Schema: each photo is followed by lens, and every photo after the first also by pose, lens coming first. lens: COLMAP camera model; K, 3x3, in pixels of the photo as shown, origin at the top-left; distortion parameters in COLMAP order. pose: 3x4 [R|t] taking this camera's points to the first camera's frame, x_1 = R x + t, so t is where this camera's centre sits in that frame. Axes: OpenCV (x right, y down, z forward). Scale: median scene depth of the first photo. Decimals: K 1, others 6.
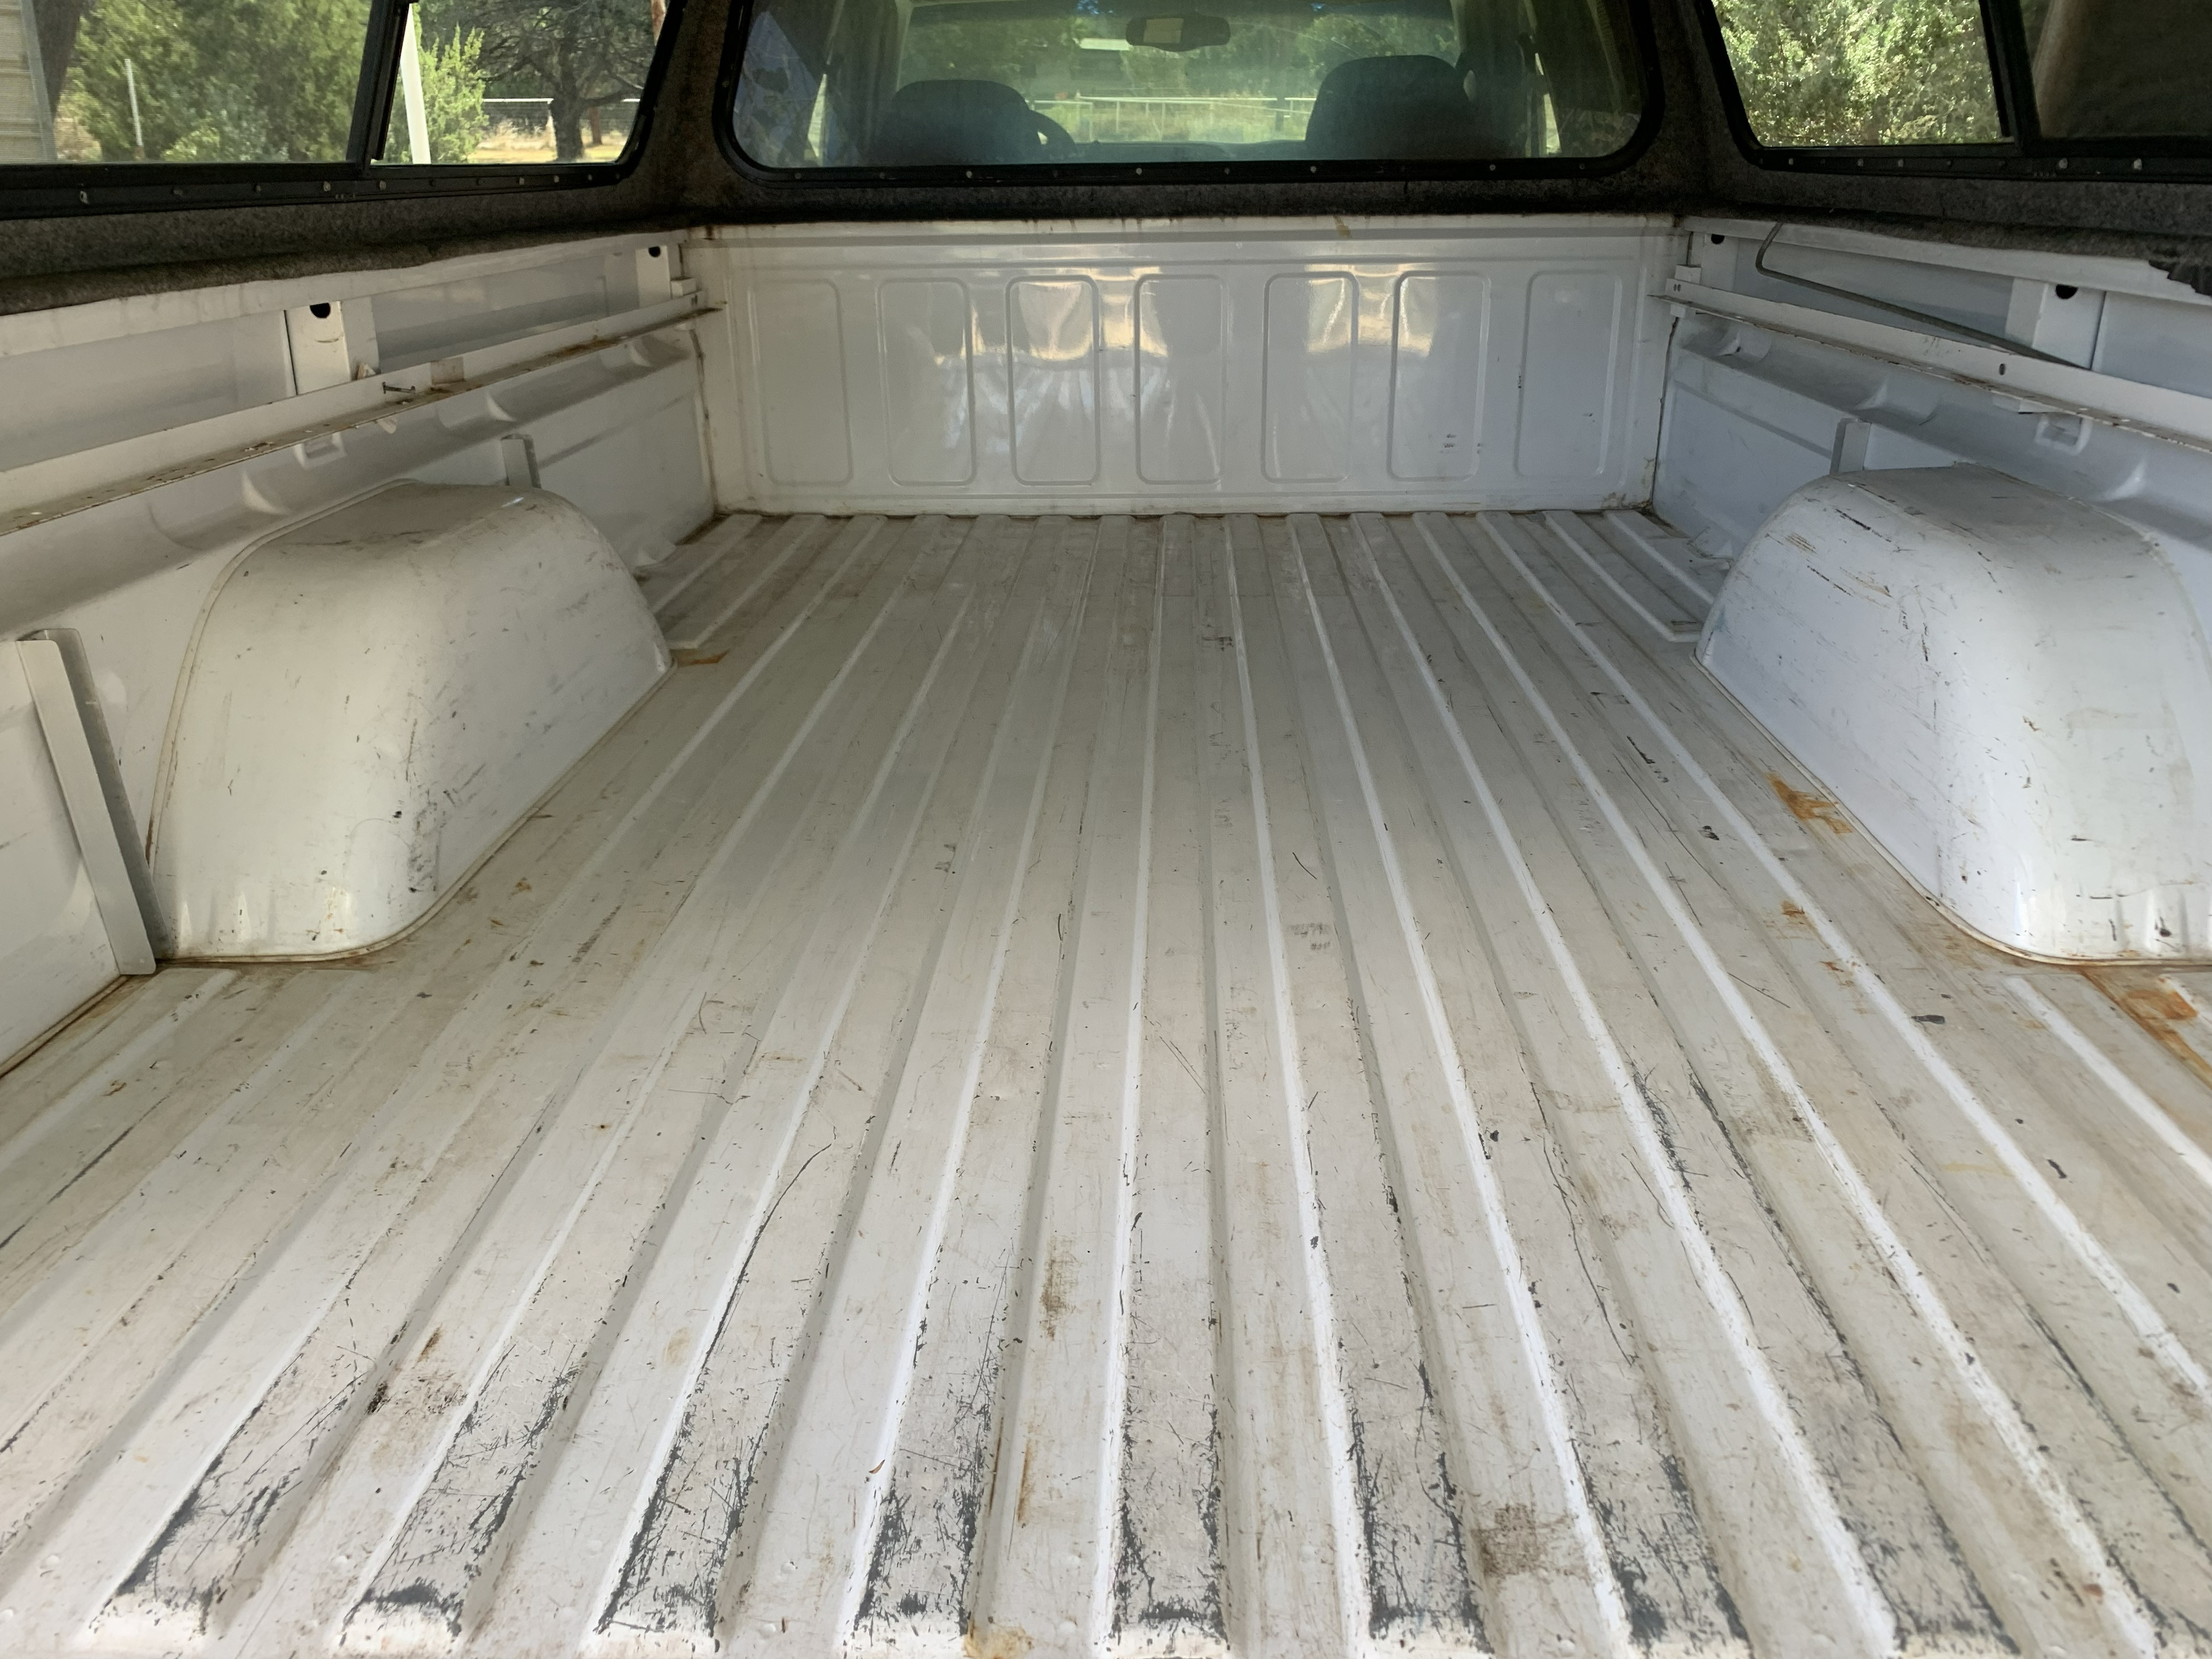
lens RADIAL K [[1644.9, 0, 1106.0], [0, 1644.9, 829.5], [0, 0, 1]] dist [-0.001124, 0.004863]
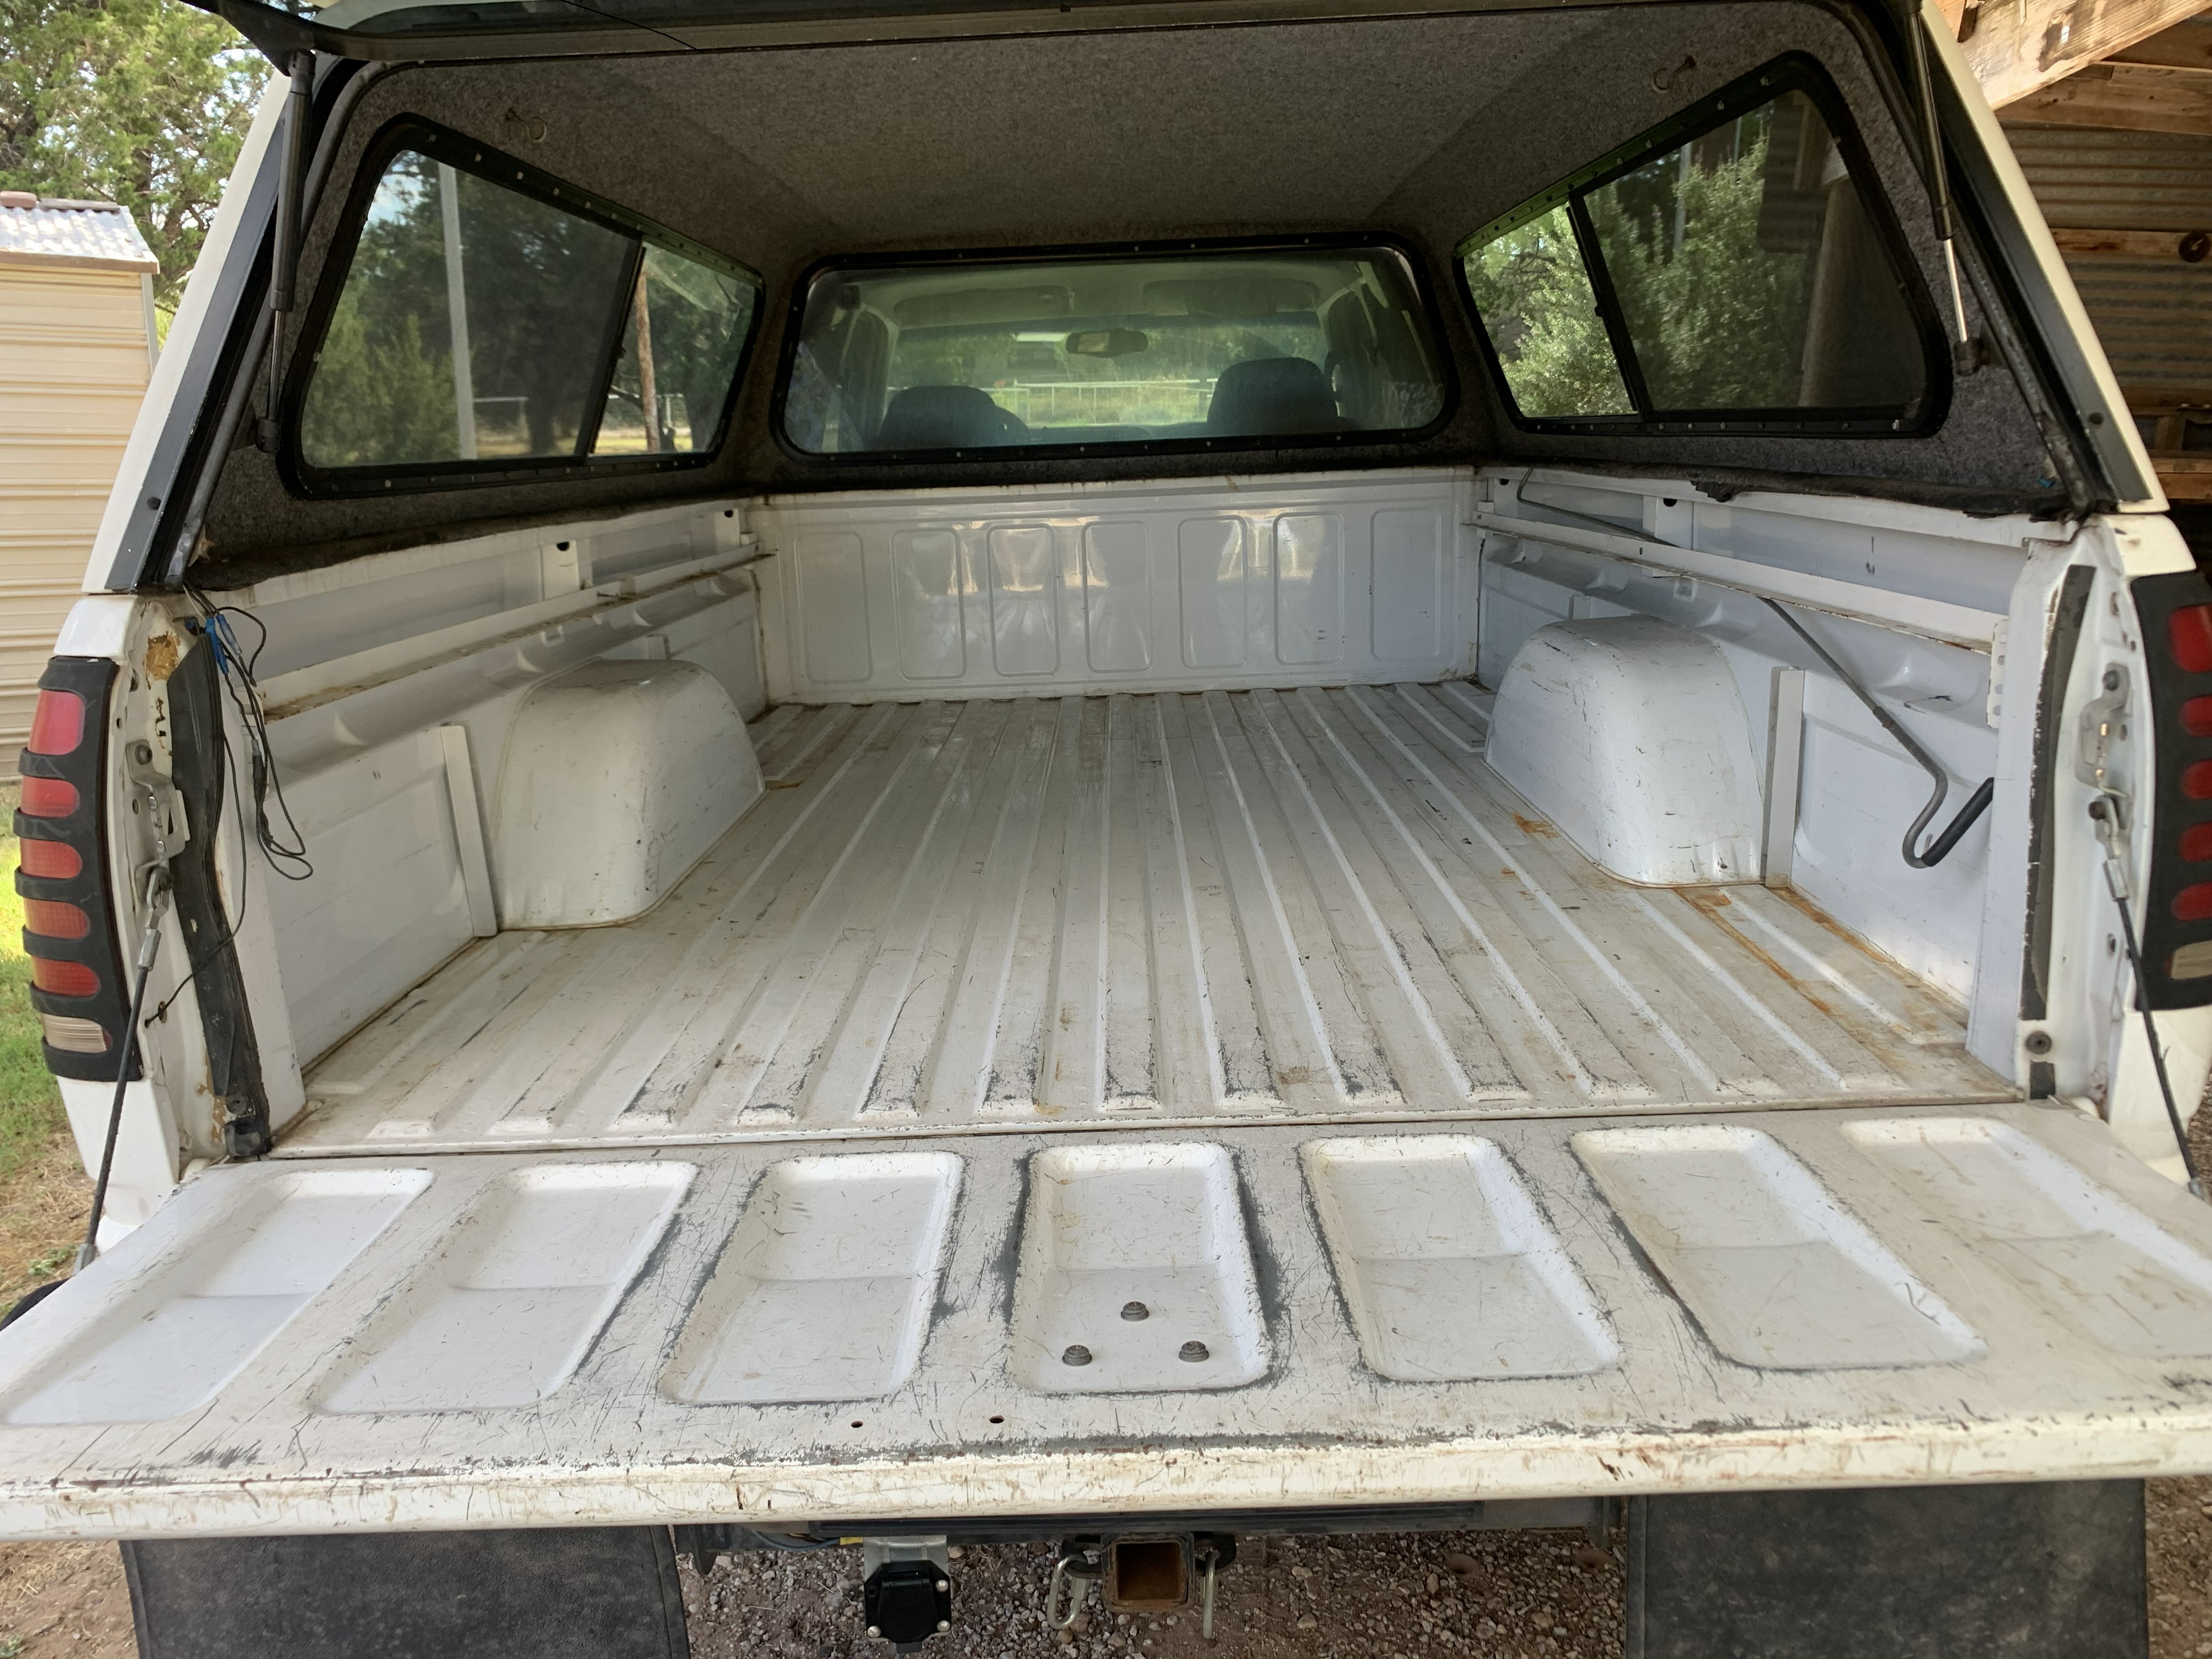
lens RADIAL K [[1694.5, 0, 1065.7], [0, 1694.5, 823.9], [0, 0, 1]] dist [0.117015, -0.292366]
pose [[0.999526, -0.029610, 0.008476, -0.024587], [0.030598, 0.986056, -0.163575, 0.224181], [-0.003514, 0.163757, 0.986494, -0.558709]]
